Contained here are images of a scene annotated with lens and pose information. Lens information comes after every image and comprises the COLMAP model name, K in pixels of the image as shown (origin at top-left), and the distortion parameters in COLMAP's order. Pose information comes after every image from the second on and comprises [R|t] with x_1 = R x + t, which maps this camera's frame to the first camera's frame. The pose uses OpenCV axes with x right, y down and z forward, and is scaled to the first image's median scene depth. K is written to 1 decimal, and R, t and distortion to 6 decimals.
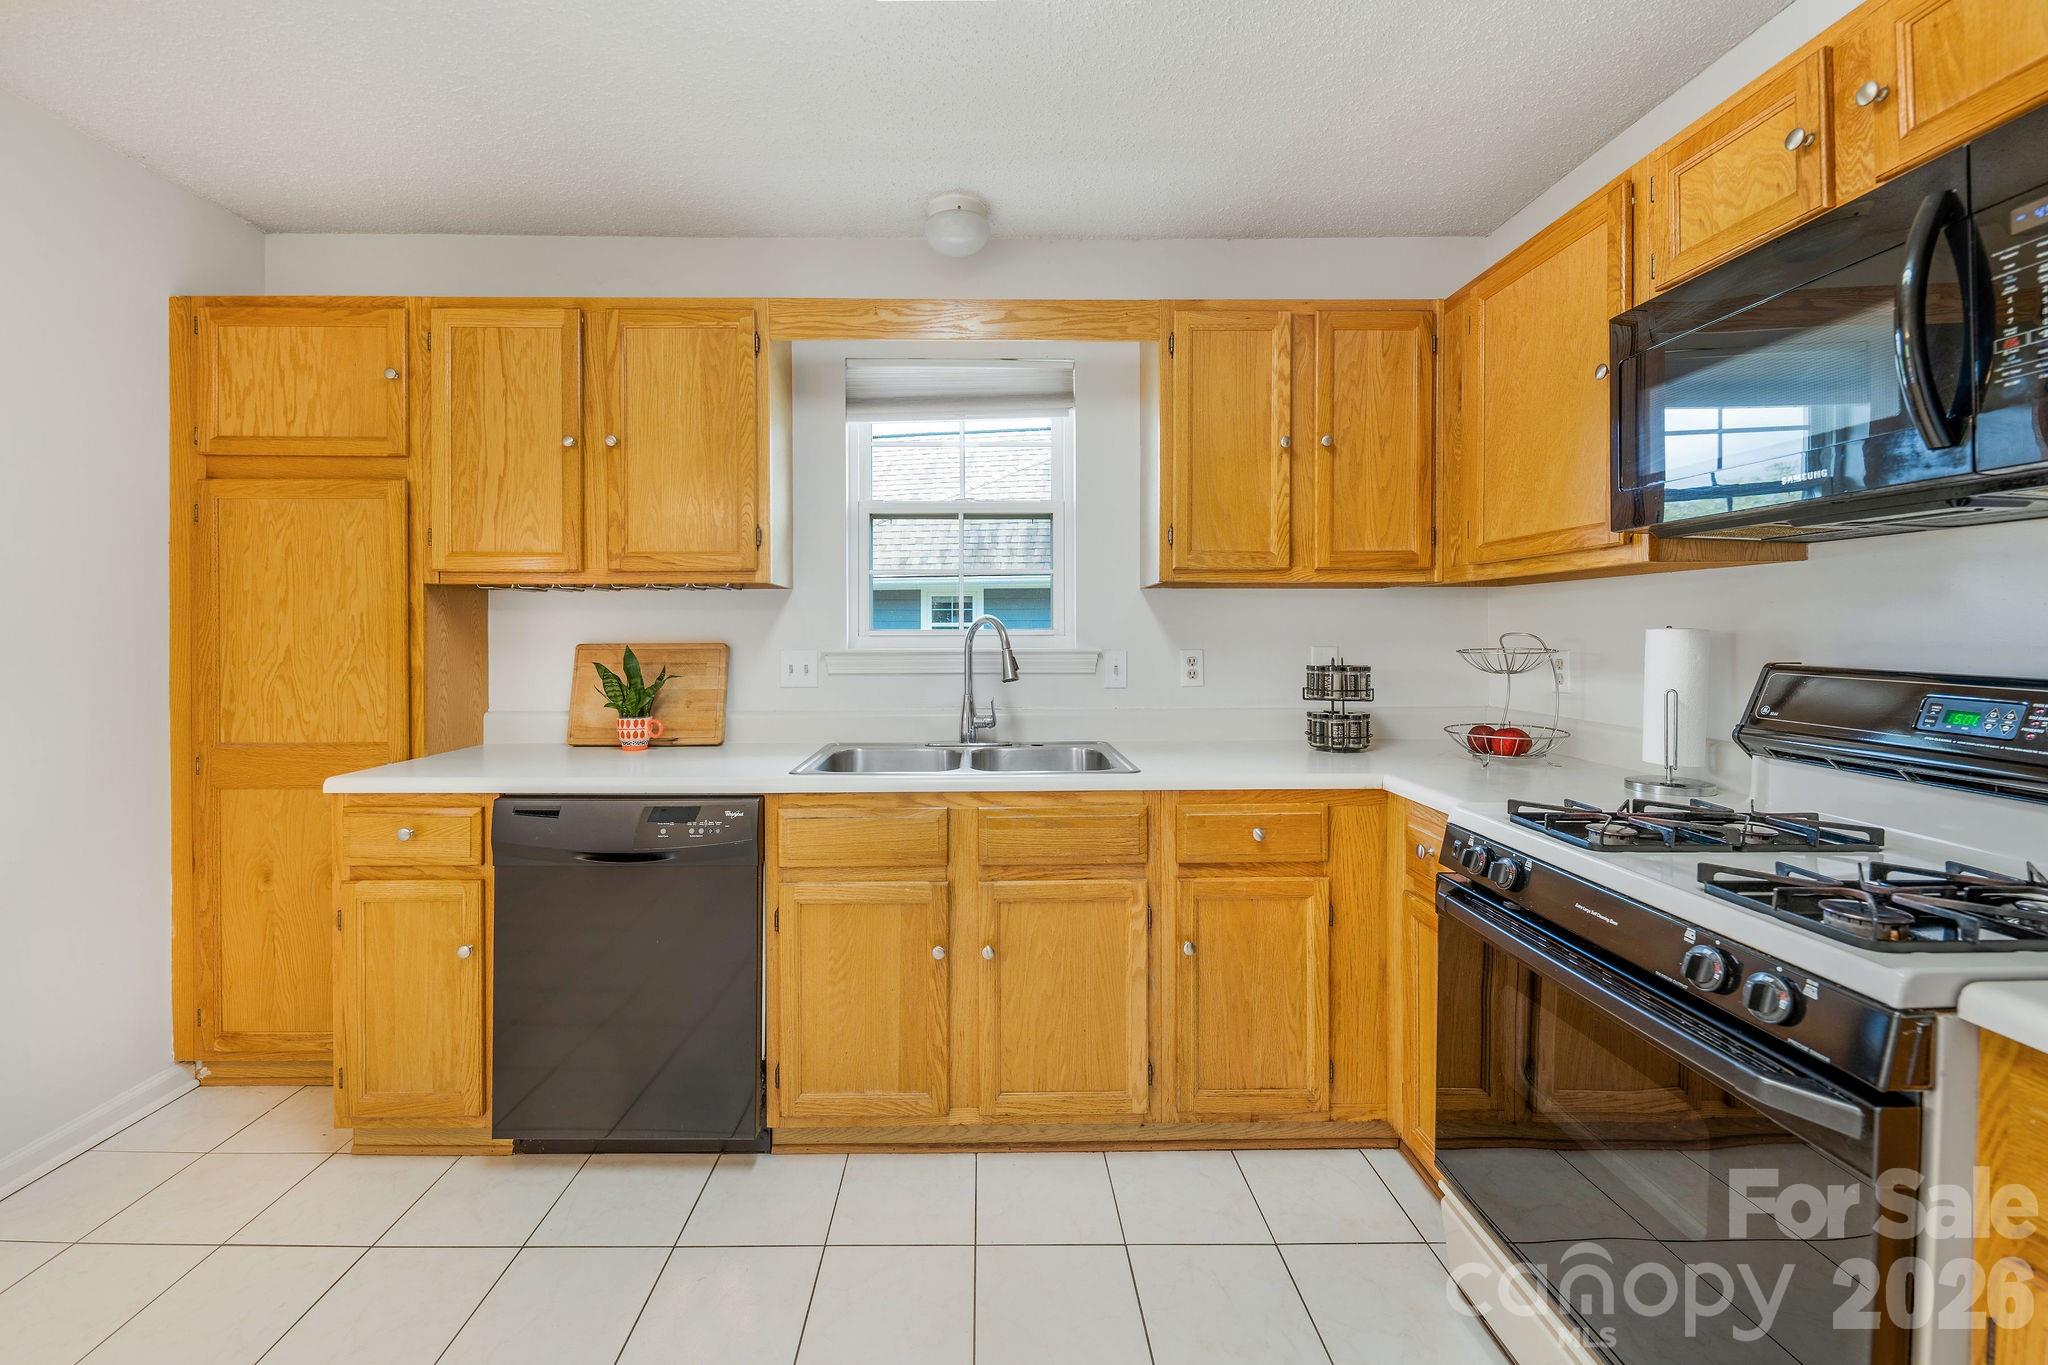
lens RADIAL K [[845.7, 0, 1027.7], [0, 845.7, 642.8], [0, 0, 1]] dist [0.007722, 0.000197]
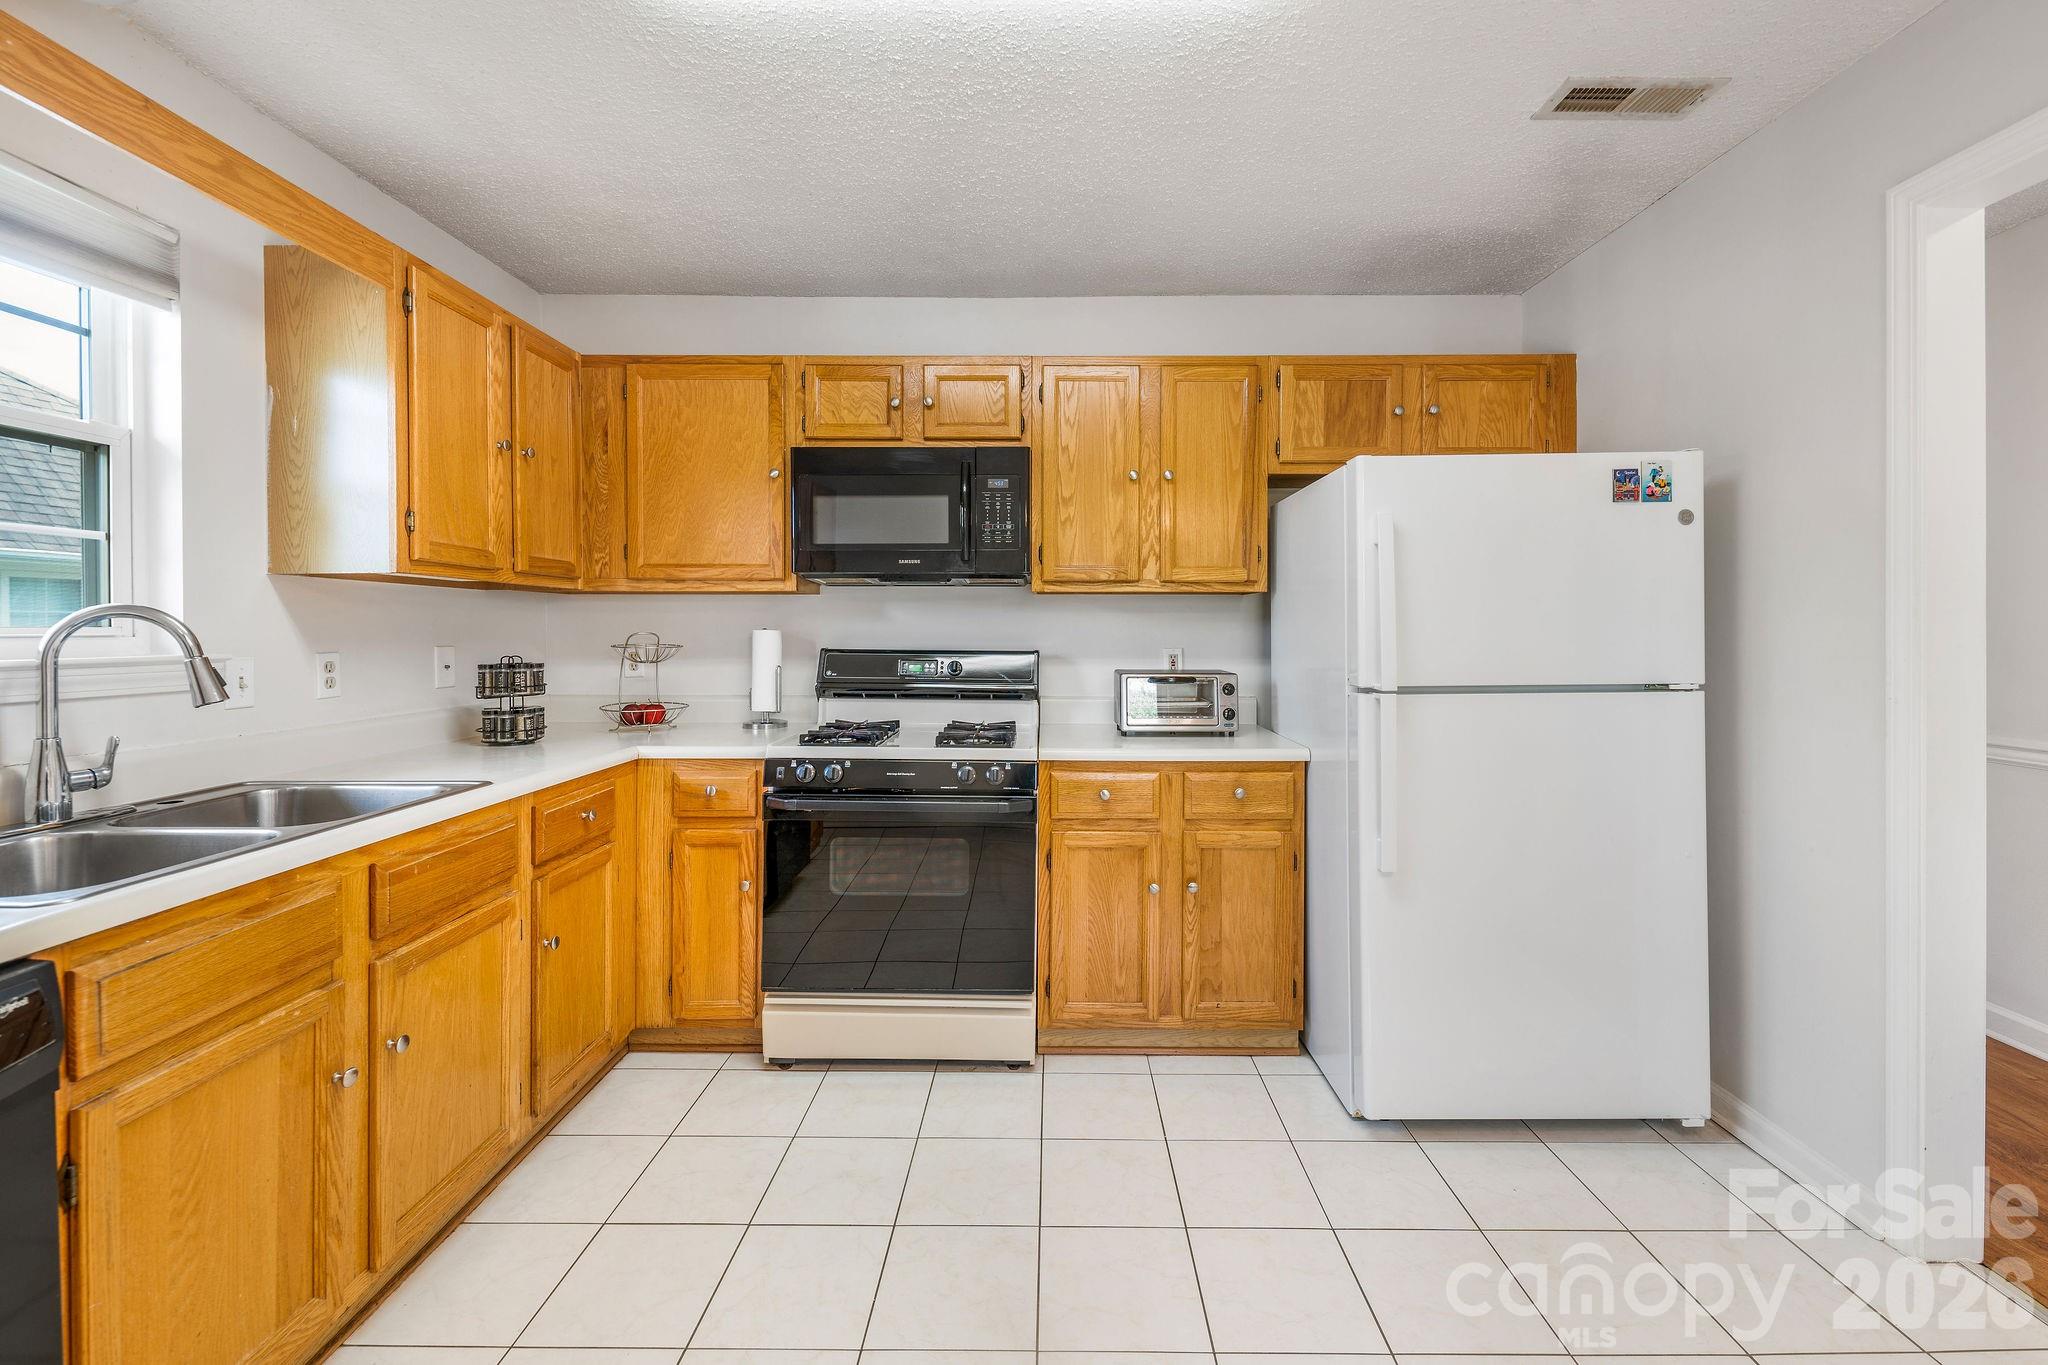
lens RADIAL K [[842.6, 0, 1022.3], [0, 842.6, 634.9], [0, 0, 1]] dist [0.012512, -0.000144]
pose [[0.044515, -0.003023, 0.999004, -0.683295], [0.012136, 0.999923, 0.002485, -0.003432], [-0.998935, 0.012013, 0.044548, 0.334376]]
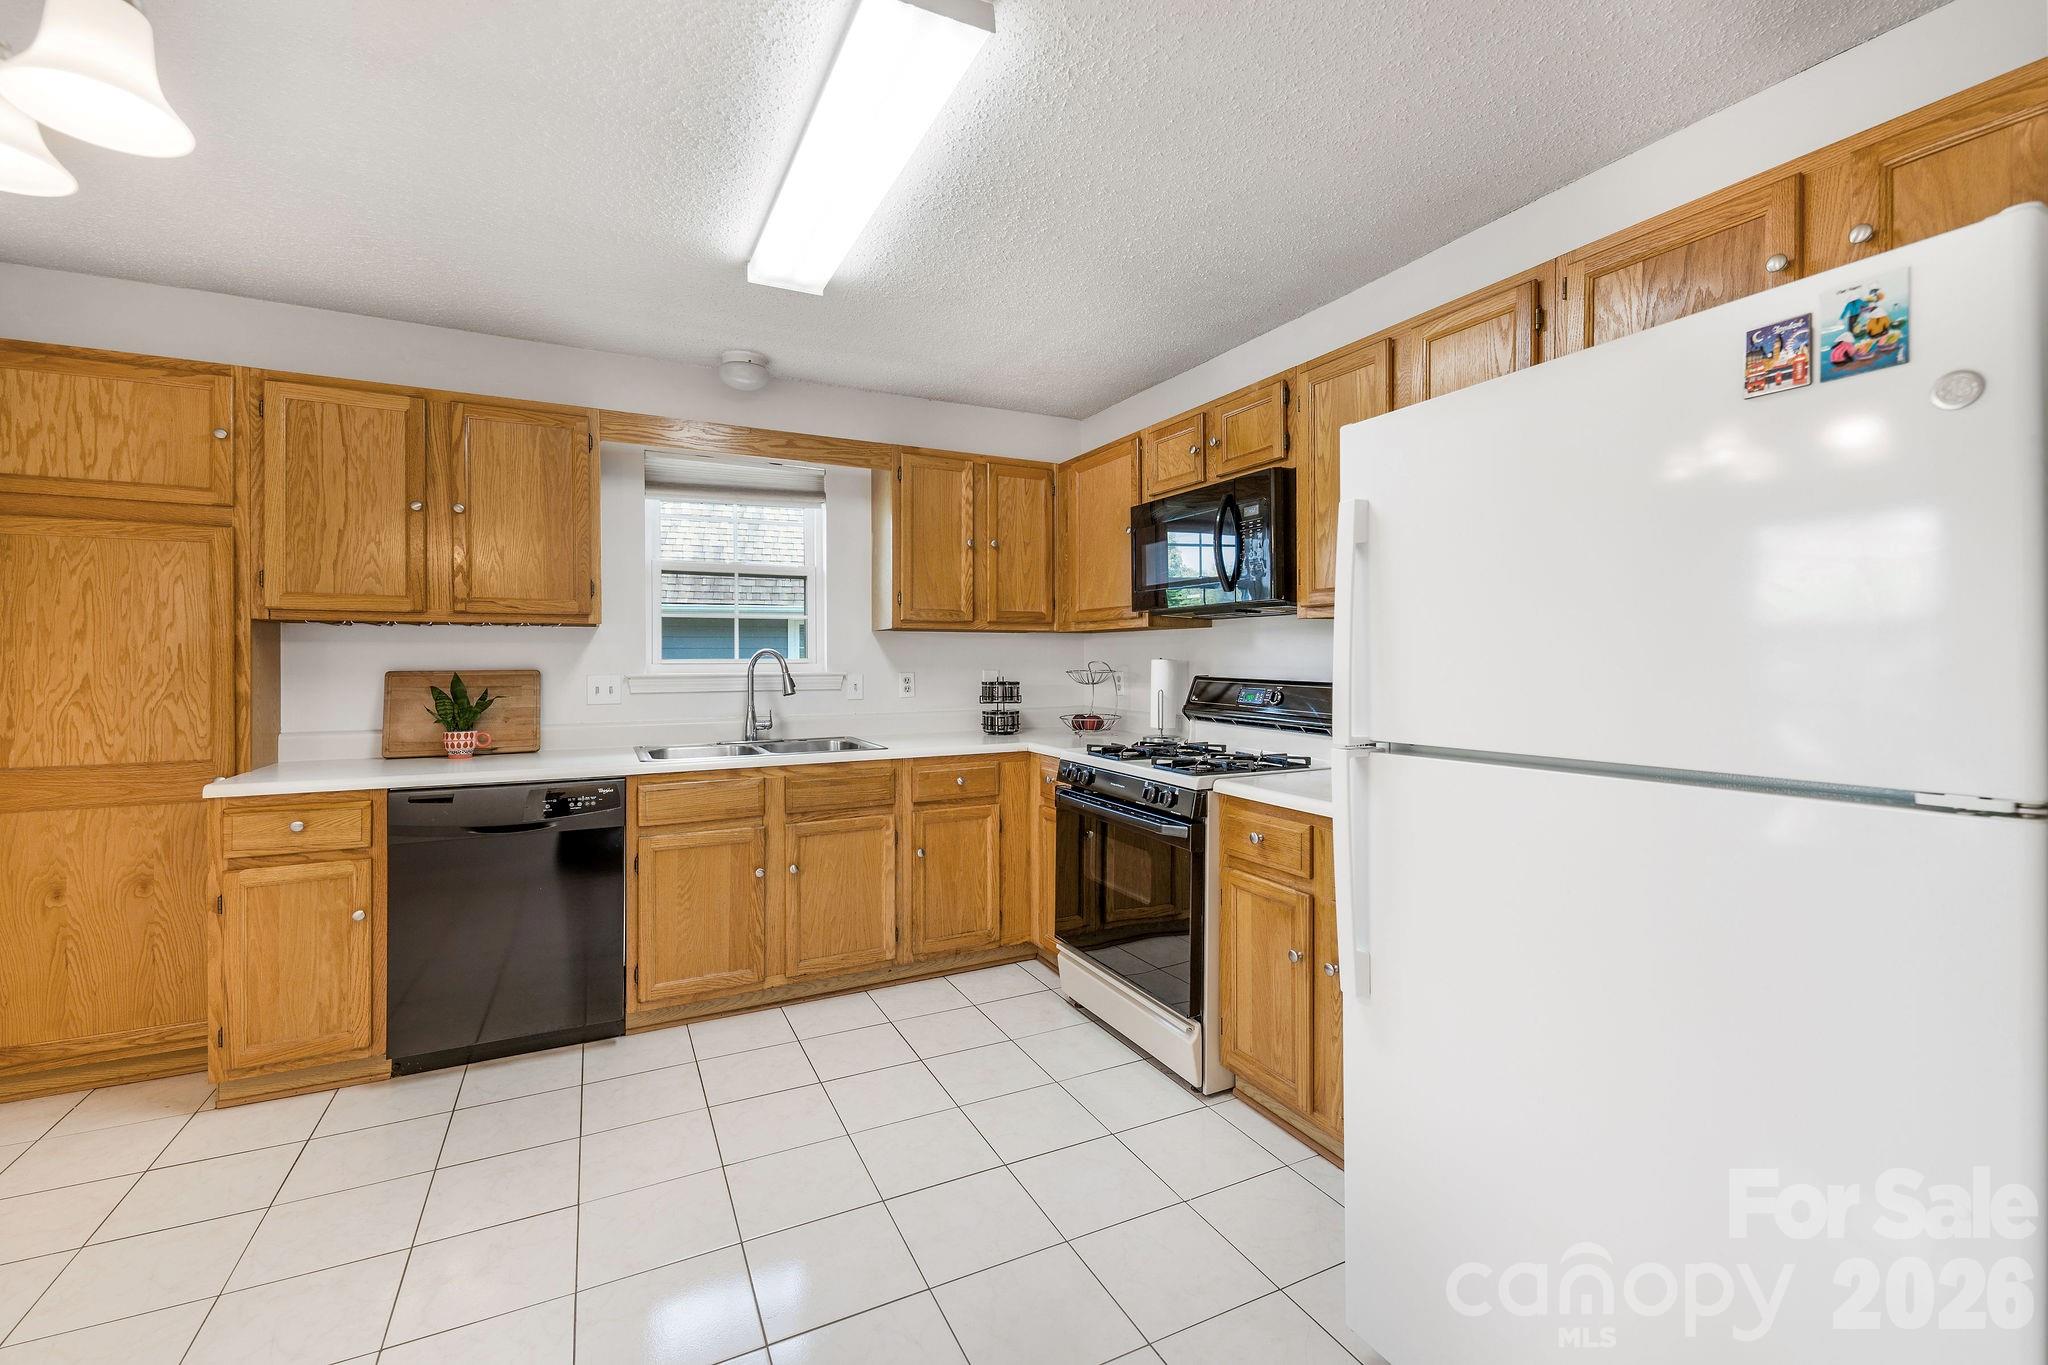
lens RADIAL K [[846.4, 0, 1077.9], [0, 846.4, 663.2], [0, 0, 1]] dist [0.001503, -0.000019]
pose [[0.890744, -0.002174, 0.454501, -0.242896], [0.005332, 0.999970, -0.005667, 0.002125], [-0.454475, 0.007471, 0.890728, -0.519518]]
